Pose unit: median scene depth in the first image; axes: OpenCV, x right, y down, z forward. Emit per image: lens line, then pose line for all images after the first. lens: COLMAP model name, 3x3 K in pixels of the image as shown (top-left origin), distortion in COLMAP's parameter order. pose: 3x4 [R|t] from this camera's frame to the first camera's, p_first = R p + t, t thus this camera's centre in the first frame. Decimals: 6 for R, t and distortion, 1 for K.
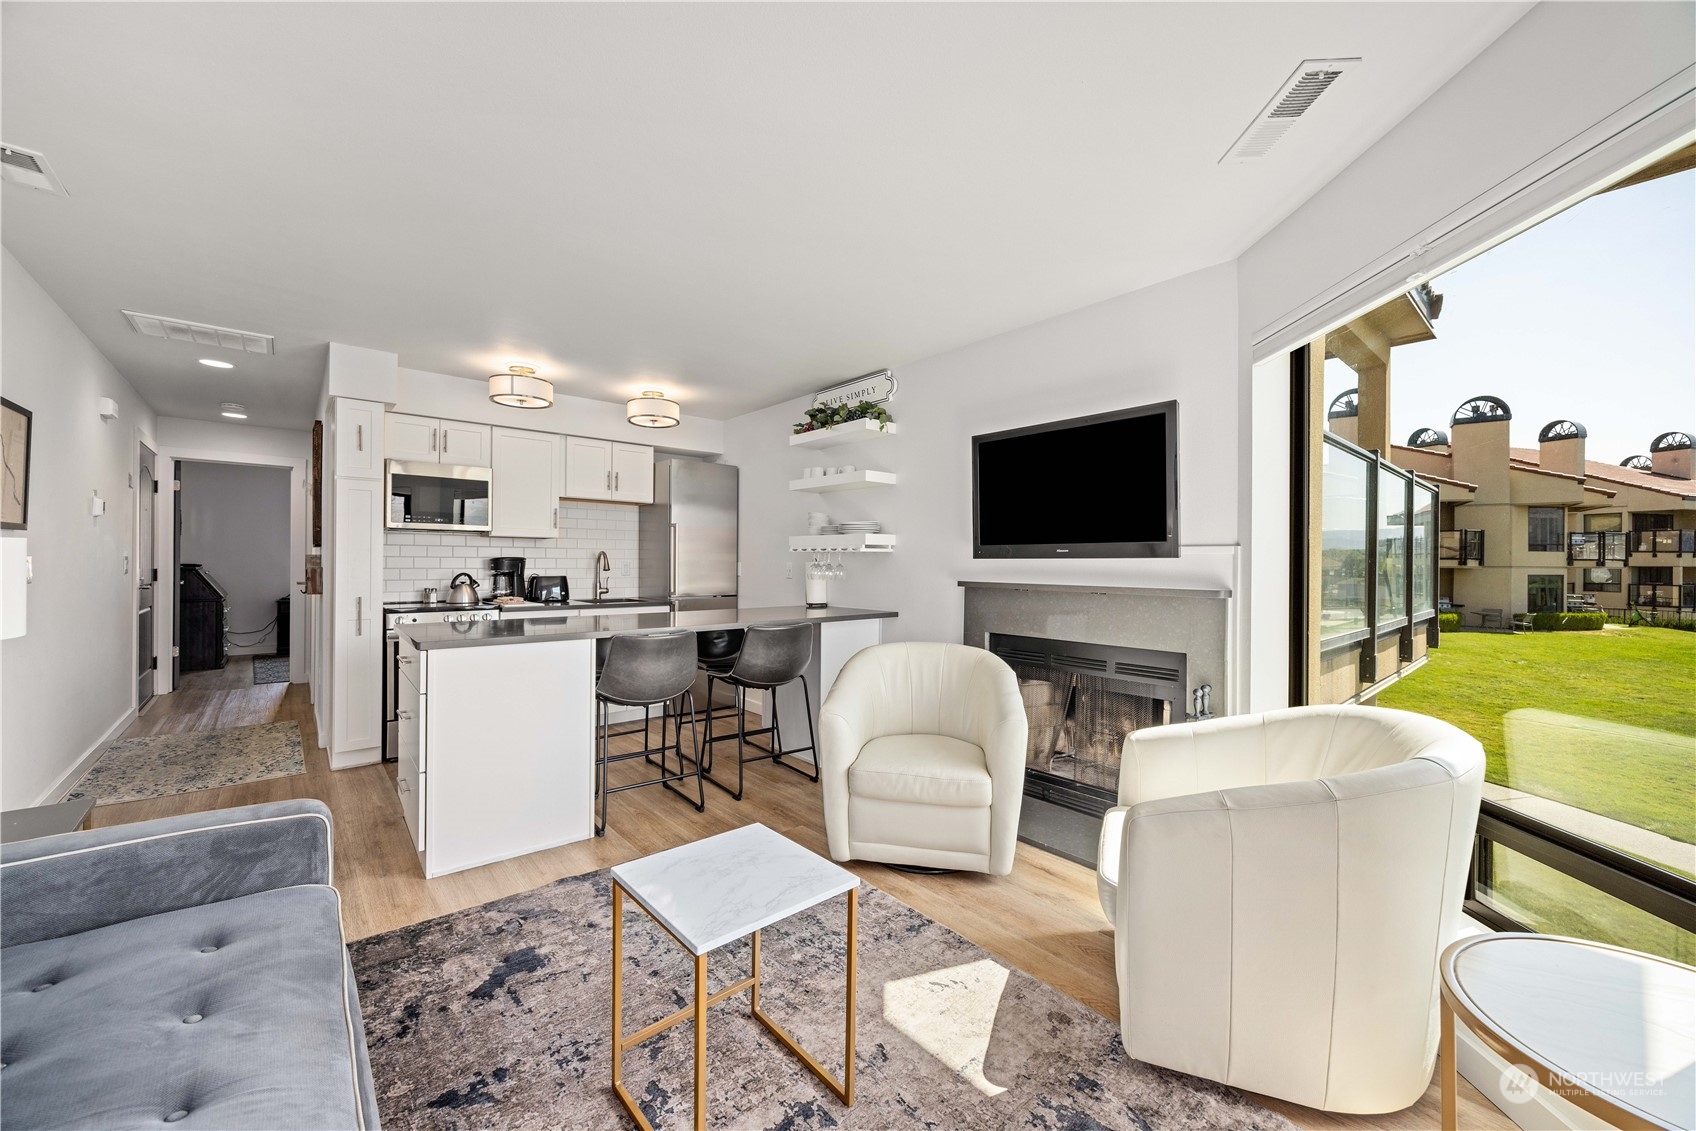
lens RADIAL K [[644.3, 0, 836.5], [0, 644.3, 563.2], [0, 0, 1]] dist [-0.002785, -0.000189]
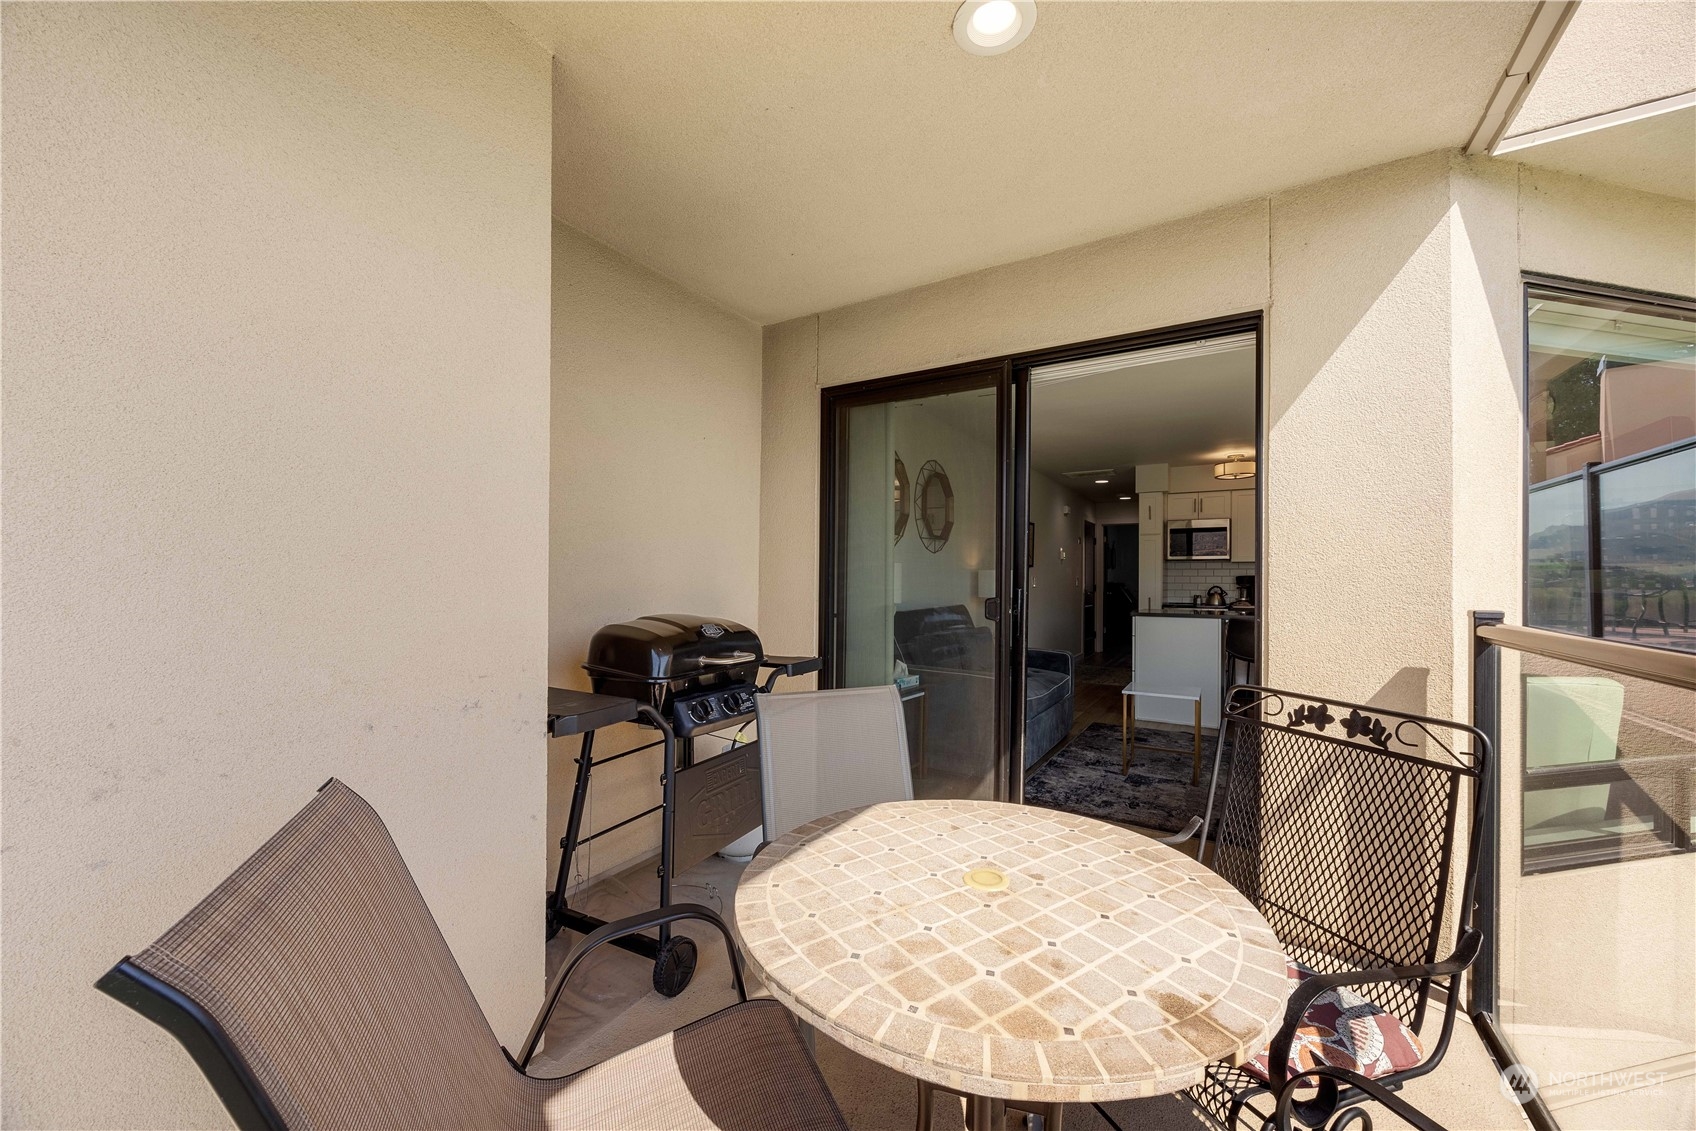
lens RADIAL K [[646.9, 0, 843.7], [0, 646.9, 575.1], [0, 0, 1]] dist [-0.001103, -0.000127]
pose [[0.305694, -0.012822, -0.952043, 0.619605], [-0.005157, 0.999872, -0.015122, 0.015719], [0.952116, 0.009533, 0.305589, -0.338992]]
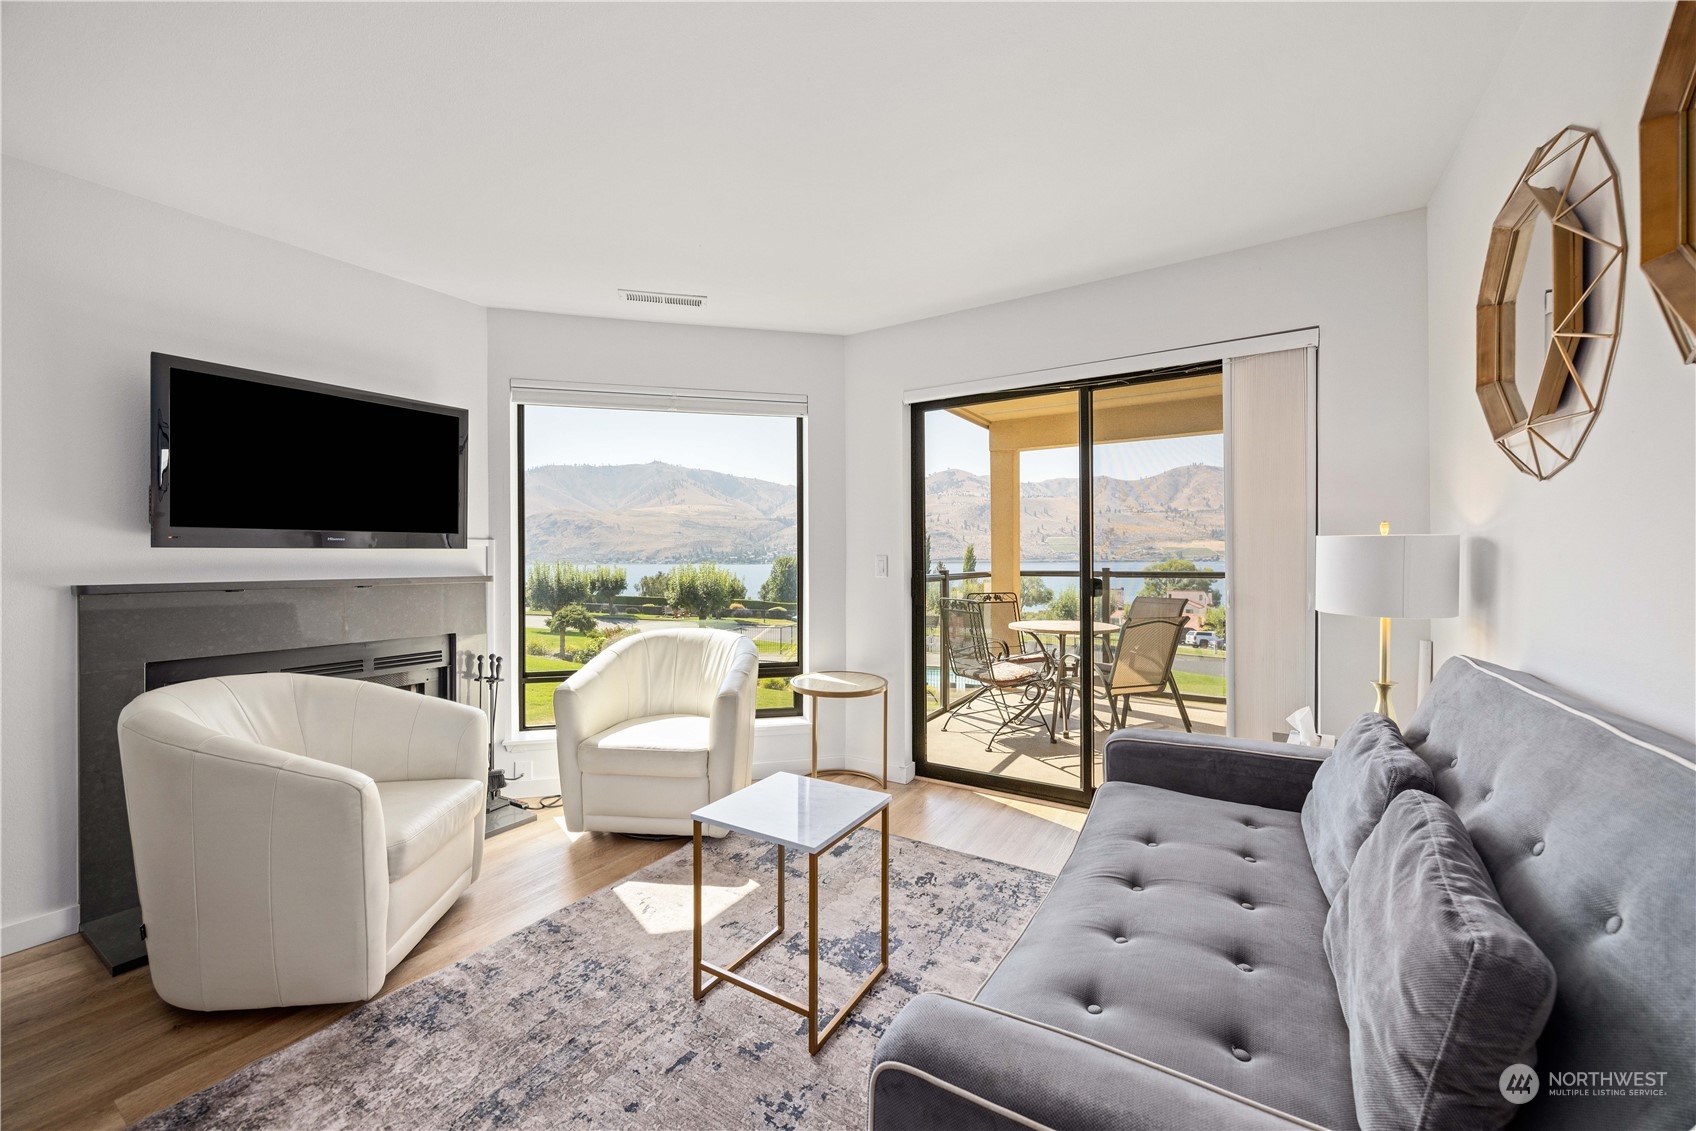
lens RADIAL K [[654.2, 0, 843.0], [0, 654.2, 560.1], [0, 0, 1]] dist [-0.002758, -0.000189]
pose [[-0.300180, -0.012585, 0.953800, -0.426194], [0.001041, 0.999908, 0.013521, -0.001594], [-0.953882, 0.005052, -0.300139, 0.395655]]
